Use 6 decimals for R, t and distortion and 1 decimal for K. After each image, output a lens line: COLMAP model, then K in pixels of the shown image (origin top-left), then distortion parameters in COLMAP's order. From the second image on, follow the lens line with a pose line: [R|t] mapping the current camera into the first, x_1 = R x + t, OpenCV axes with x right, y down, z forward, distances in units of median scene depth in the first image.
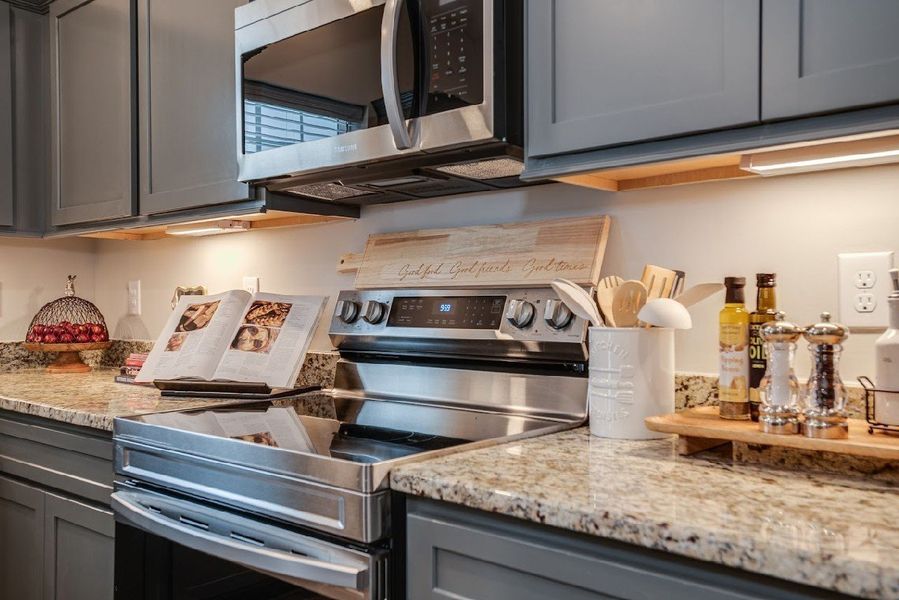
lens RADIAL K [[818.3, 0, 449.5], [0, 818.3, 300.0], [0, 0, 1]] dist [0.008719, 0.006928]
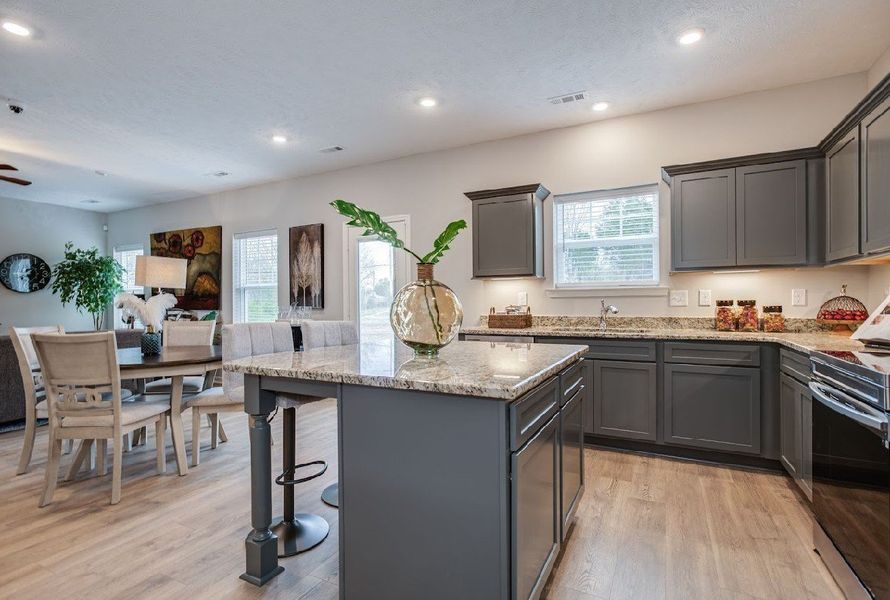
lens RADIAL K [[433.6, 0, 445.0], [0, 433.6, 300.0], [0, 0, 1]] dist [0.013200, -0.000171]
pose [[0.259586, 0.002053, -0.965718, 0.411350], [0.002663, 0.999992, 0.002841, -0.000407], [0.965716, -0.003309, 0.259579, -0.246243]]
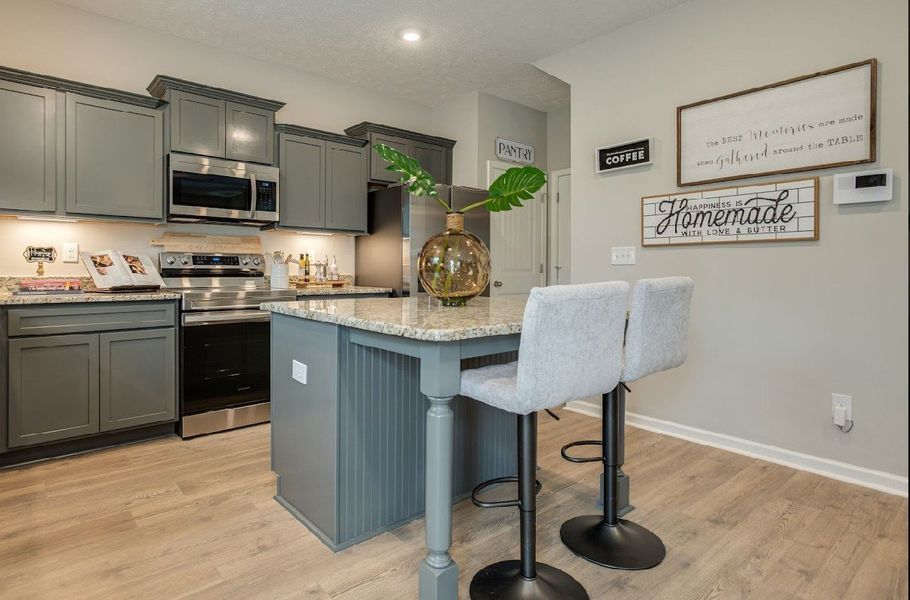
lens RADIAL K [[479.7, 0, 417.9], [0, 479.7, 273.6], [0, 0, 1]] dist [0.002351, 0.000346]
pose [[0.160603, -0.004008, 0.987011, -1.647699], [-0.006390, 0.999967, 0.005100, 0.048384], [-0.986998, -0.007126, 0.160572, -0.117136]]
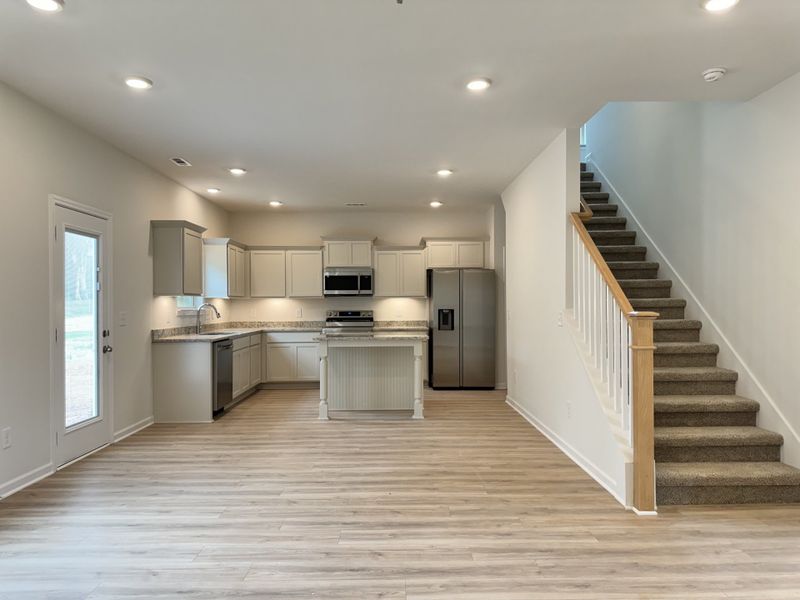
lens RADIAL K [[556.6, 0, 400.0], [0, 556.6, 300.0], [0, 0, 1]] dist [0.057280, -0.081181]
pose [[0.733243, 0.014740, 0.679807, -2.675563], [-0.000374, 0.999774, -0.021273, -0.002600], [-0.679966, 0.015344, 0.733083, -2.546186]]
